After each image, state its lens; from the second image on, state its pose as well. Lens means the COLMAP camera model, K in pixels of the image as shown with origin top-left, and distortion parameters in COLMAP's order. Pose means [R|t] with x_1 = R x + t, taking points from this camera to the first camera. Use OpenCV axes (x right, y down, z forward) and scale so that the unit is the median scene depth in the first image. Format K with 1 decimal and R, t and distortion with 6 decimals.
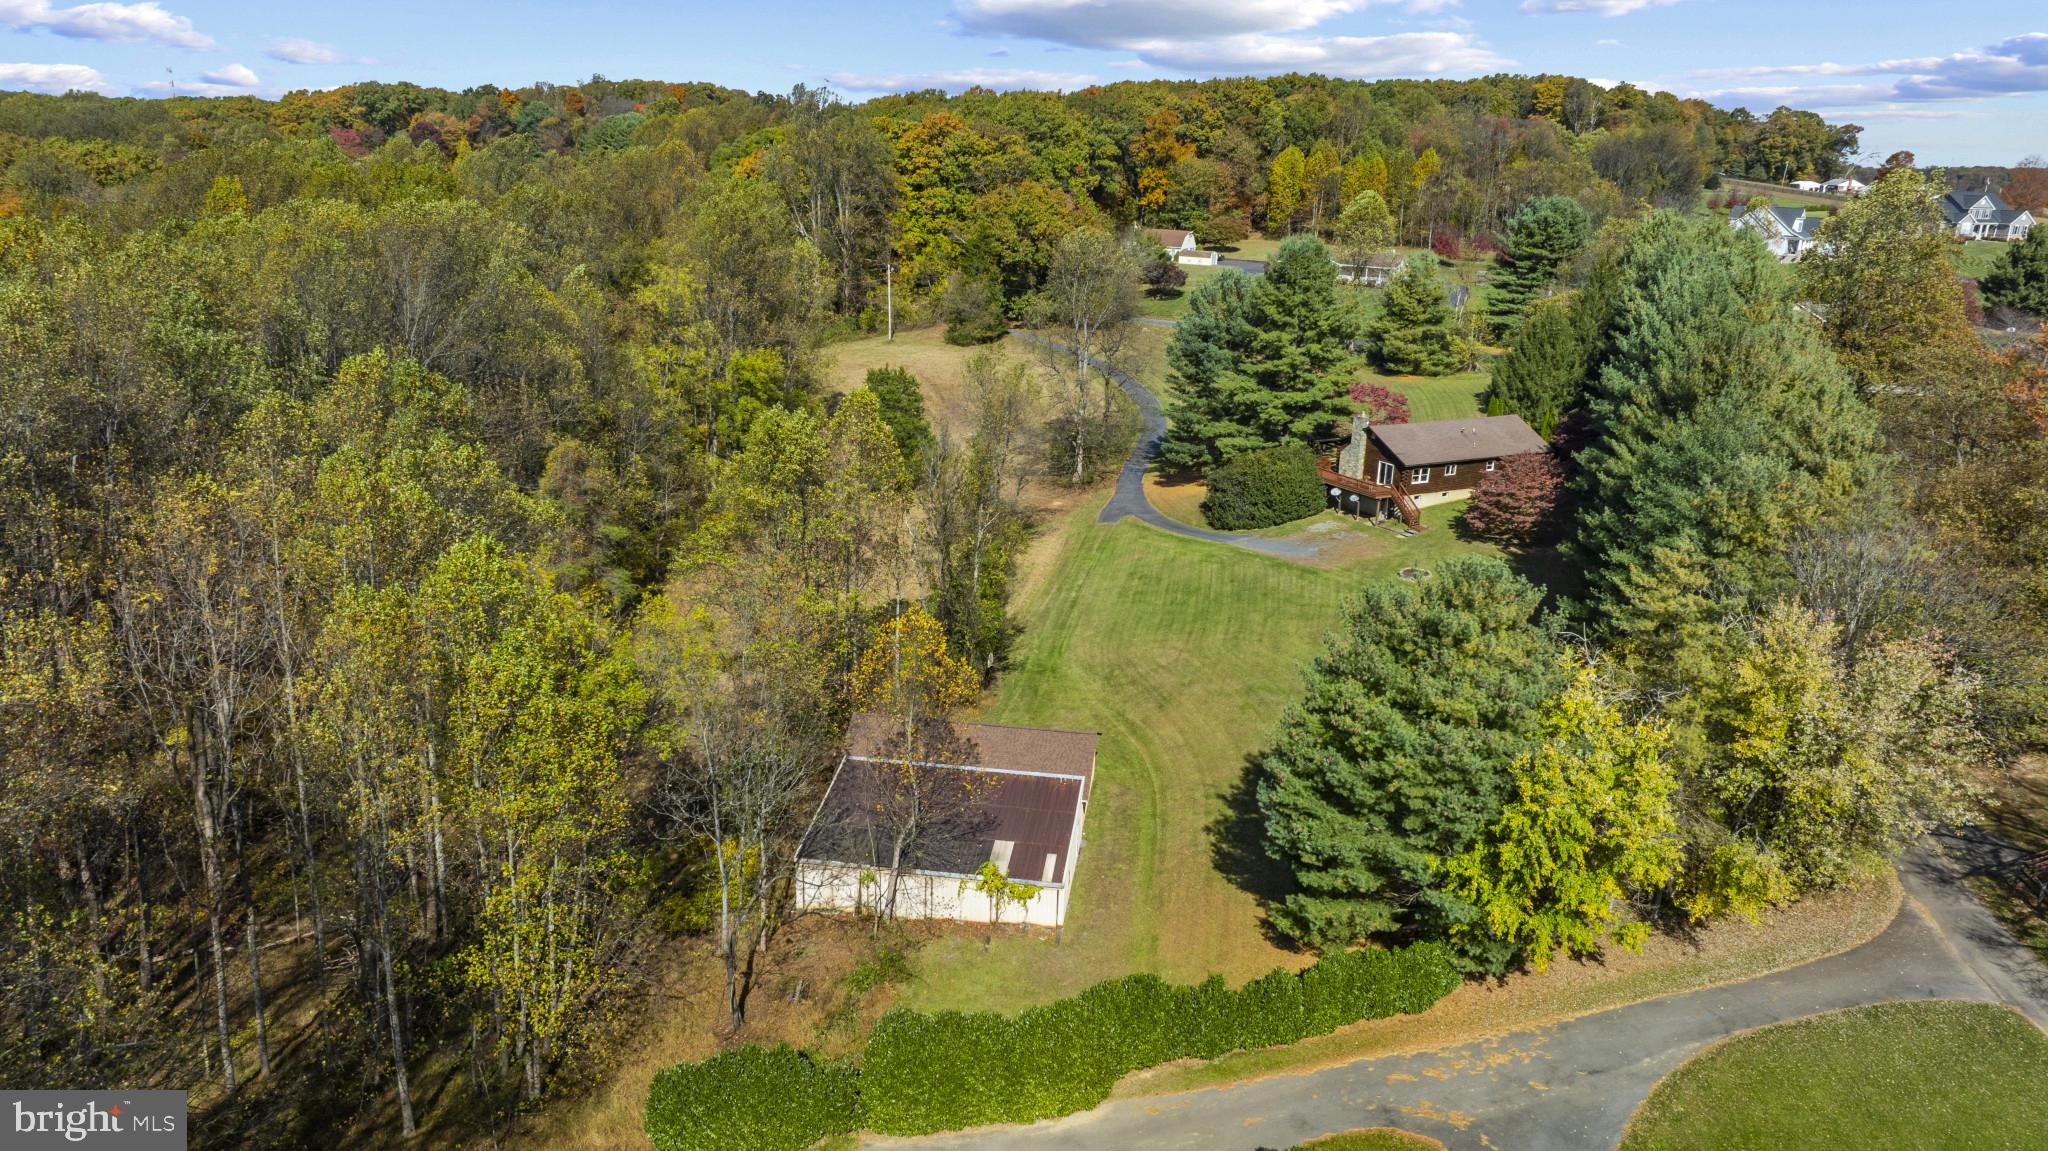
lens RADIAL K [[1487.8, 0, 1021.3], [0, 1487.8, 510.7], [0, 0, 1]] dist [0.001516, 0.002776]
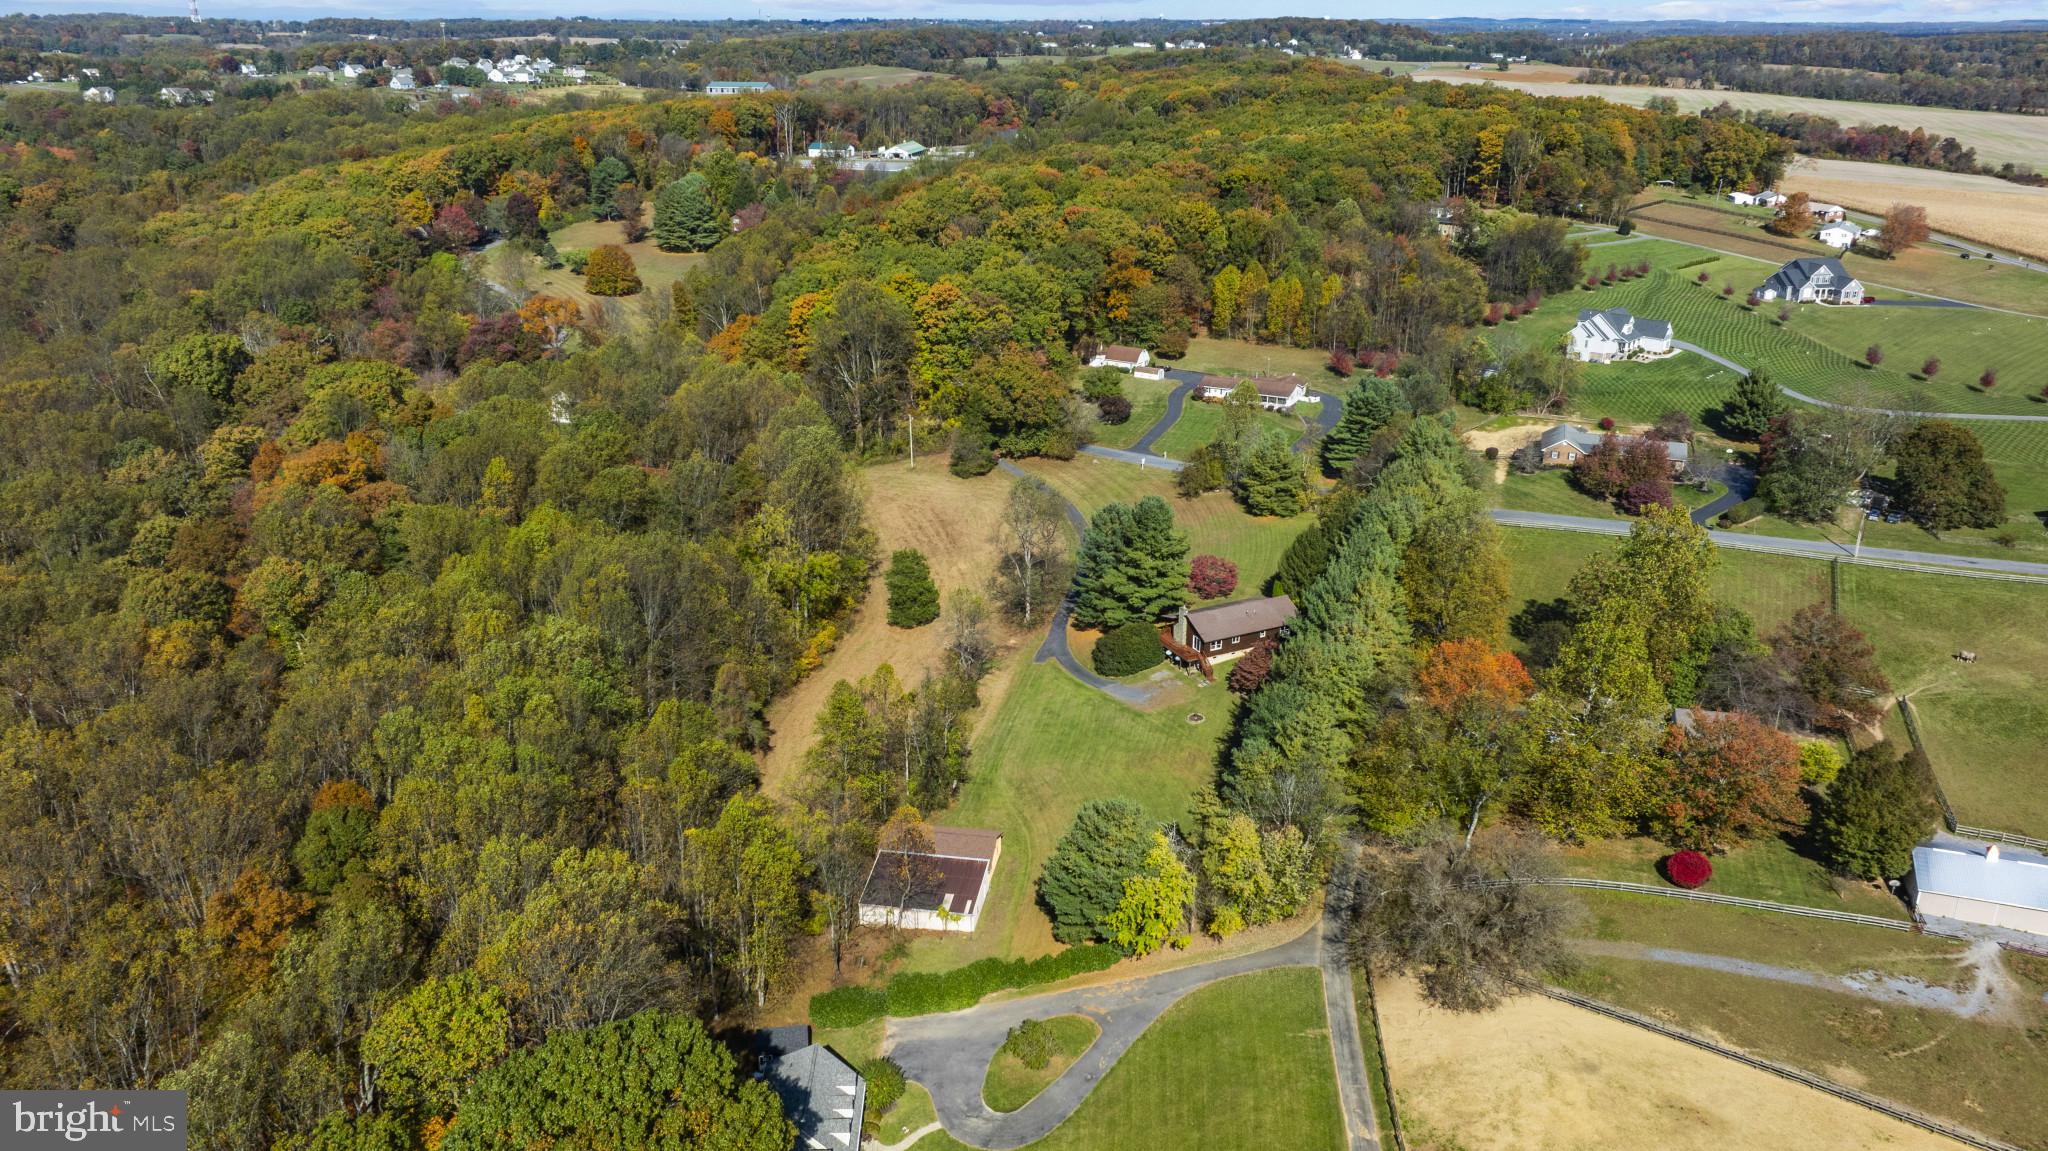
lens RADIAL K [[1518.9, 0, 1024.0], [0, 1518.9, 575.5], [0, 0, 1]] dist [-0.002826, 0.000928]
pose [[0.999318, -0.016411, -0.033088, 0.107566], [0.019852, 0.994114, 0.106506, -0.291446], [0.031146, -0.107090, 0.993761, -0.719741]]
